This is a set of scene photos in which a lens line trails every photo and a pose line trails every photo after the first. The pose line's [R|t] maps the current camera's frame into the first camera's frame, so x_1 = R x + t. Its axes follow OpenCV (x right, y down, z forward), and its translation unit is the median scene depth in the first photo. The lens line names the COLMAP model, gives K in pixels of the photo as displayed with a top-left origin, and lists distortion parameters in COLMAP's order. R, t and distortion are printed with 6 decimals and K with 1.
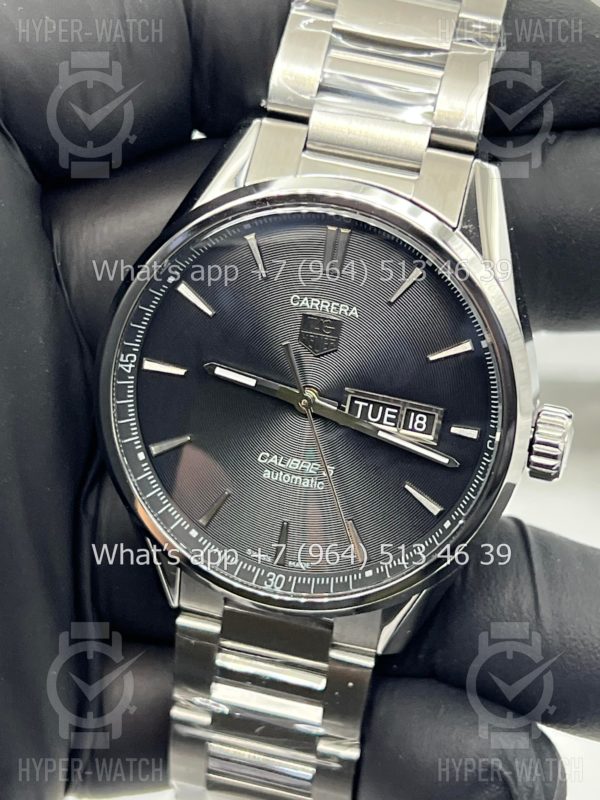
lens RADIAL K [[1929.0, 0, 300.0], [0, 1929.0, 400.0], [0, 0, 1]] dist [0.493517, -0.506477]
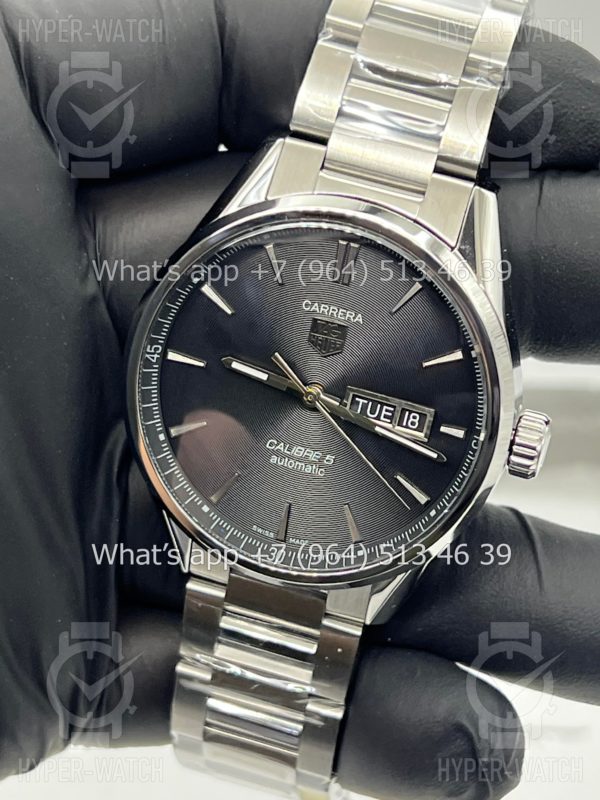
lens RADIAL K [[1929.0, 0, 300.0], [0, 1929.0, 400.0], [0, 0, 1]] dist [0.493517, -0.506477]
pose [[0.998661, 0.050561, -0.010937, 0.008586], [-0.050260, 0.998392, 0.026213, -0.025953], [0.012244, -0.025629, 0.999597, -0.111244]]
